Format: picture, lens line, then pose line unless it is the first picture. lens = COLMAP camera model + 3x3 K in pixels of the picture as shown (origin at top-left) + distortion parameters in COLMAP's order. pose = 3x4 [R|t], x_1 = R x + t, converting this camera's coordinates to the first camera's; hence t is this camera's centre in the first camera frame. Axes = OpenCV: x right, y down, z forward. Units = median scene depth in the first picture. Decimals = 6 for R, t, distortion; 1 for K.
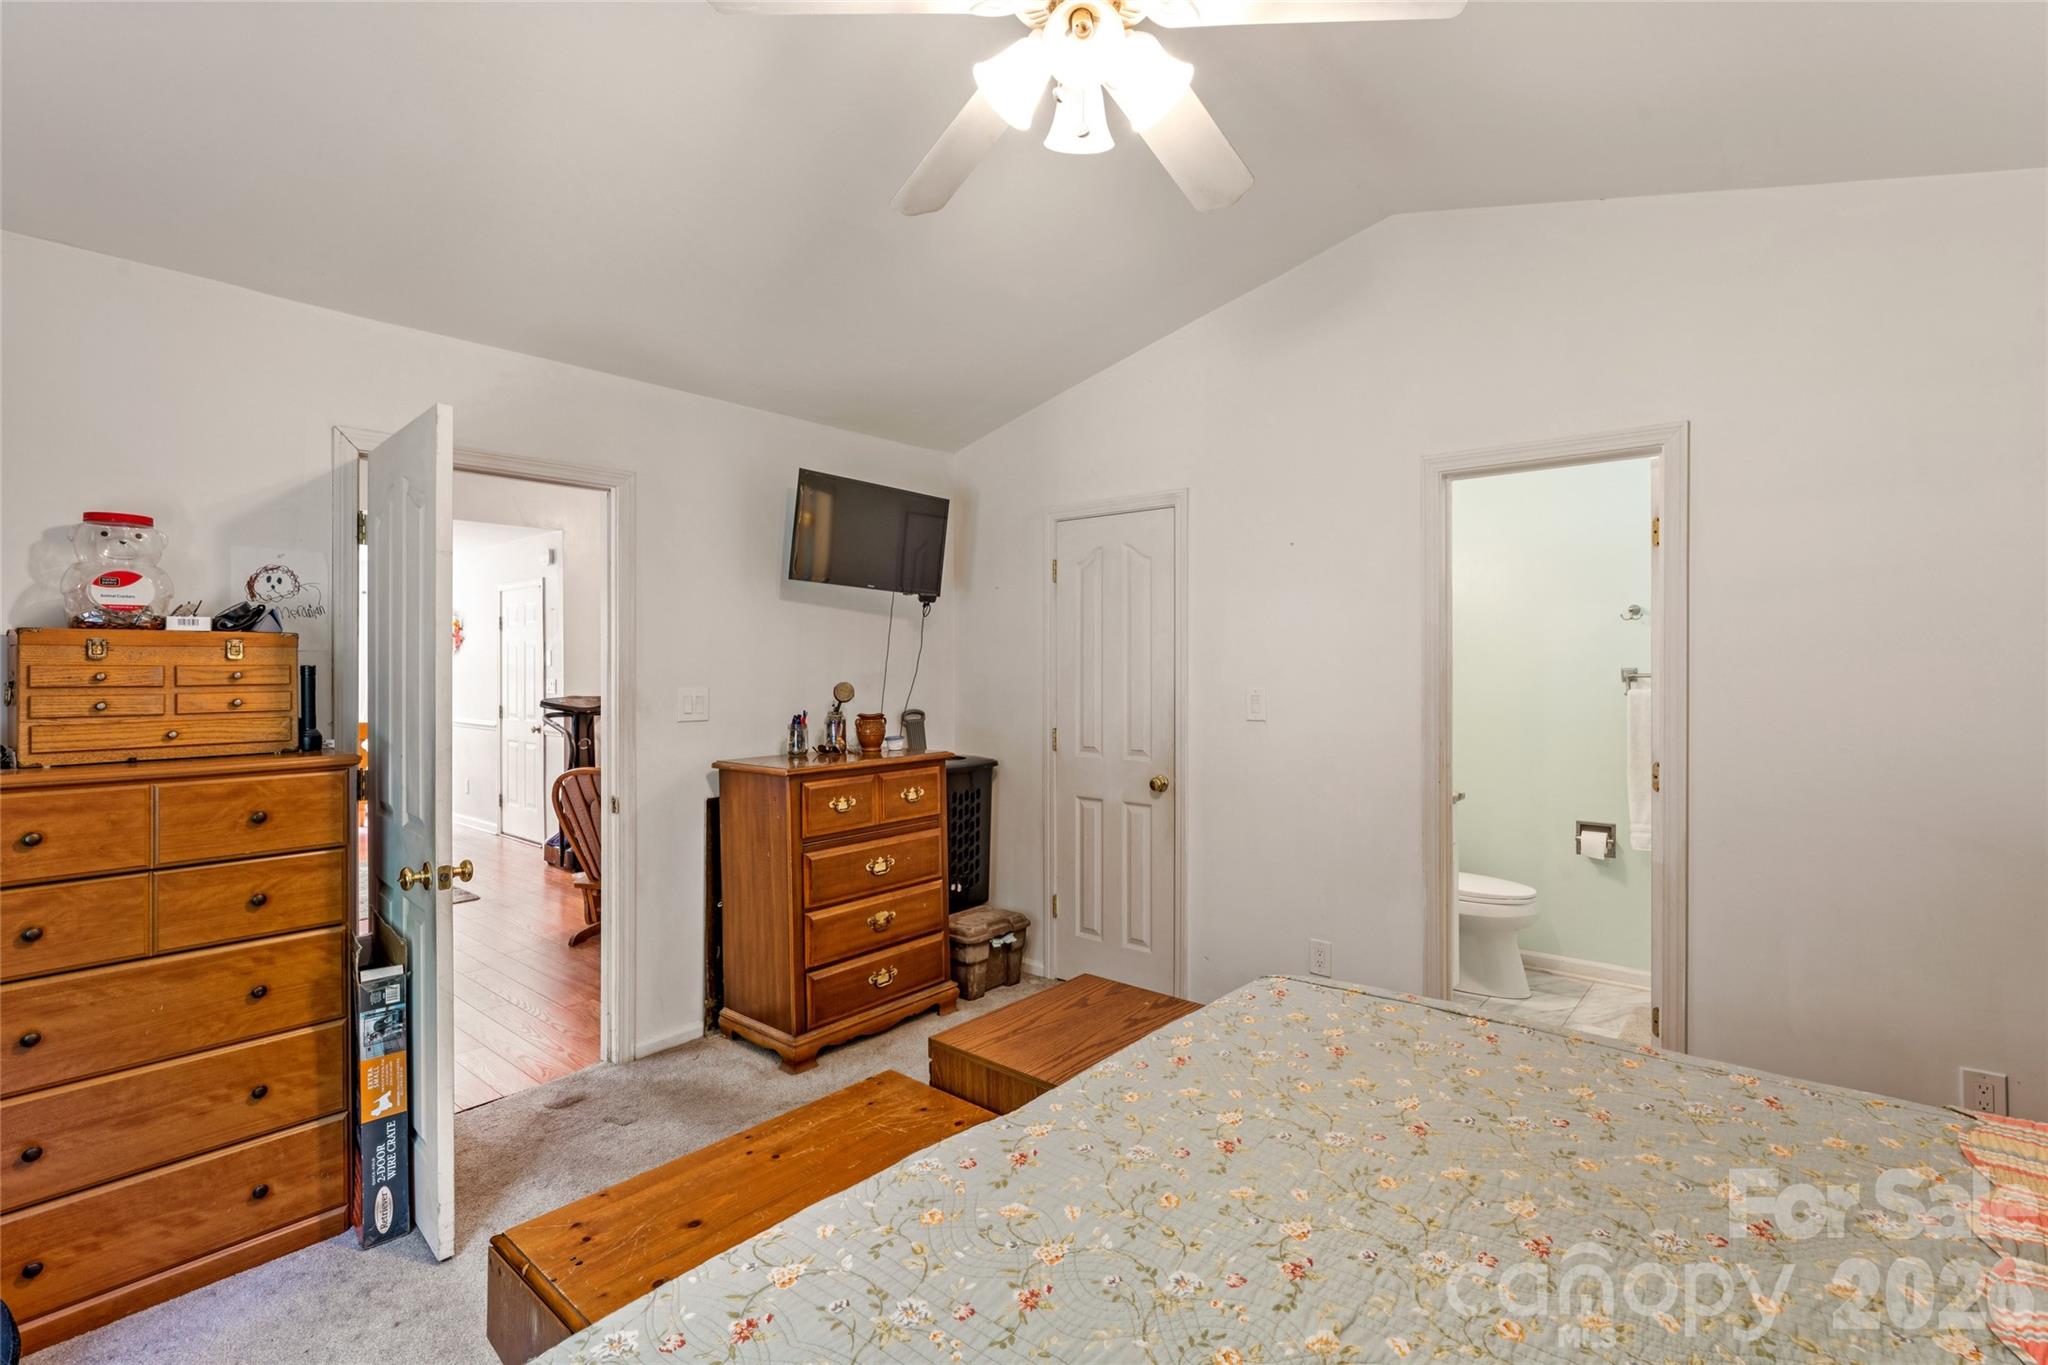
lens RADIAL K [[950.1, 0, 1026.6], [0, 950.1, 675.0], [0, 0, 1]] dist [0.001302, 0.000396]
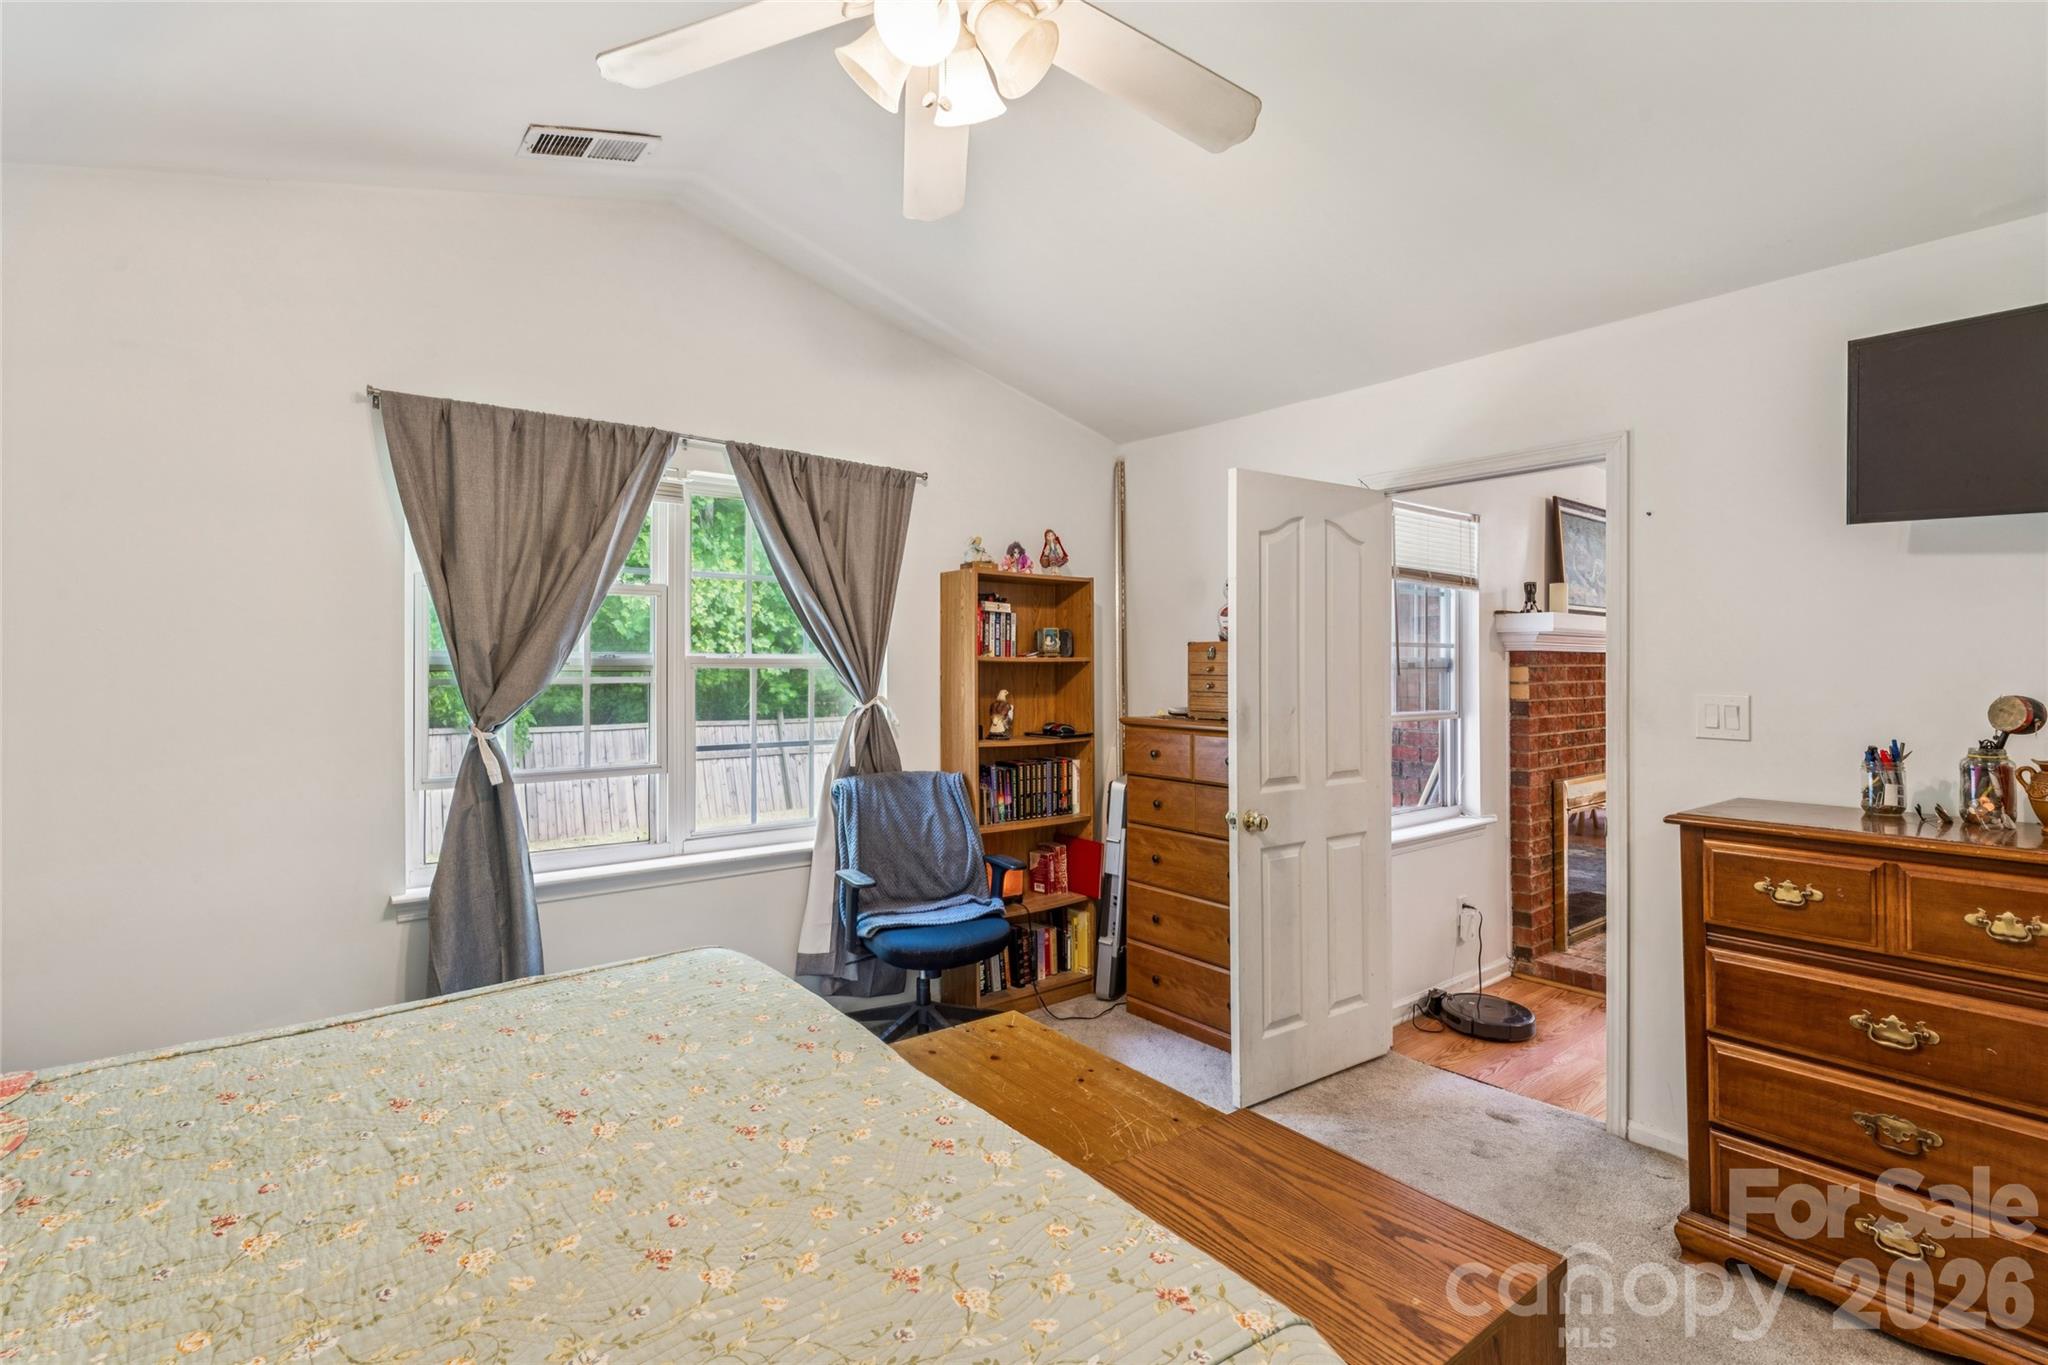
lens RADIAL K [[946.9, 0, 1024.0], [0, 946.9, 682.5], [0, 0, 1]] dist [0.002780, 0.000559]
pose [[-0.201085, 0.020691, -0.979355, 0.504332], [-0.009916, 0.999683, 0.023156, -0.007080], [0.979524, 0.014368, -0.200816, 0.657506]]
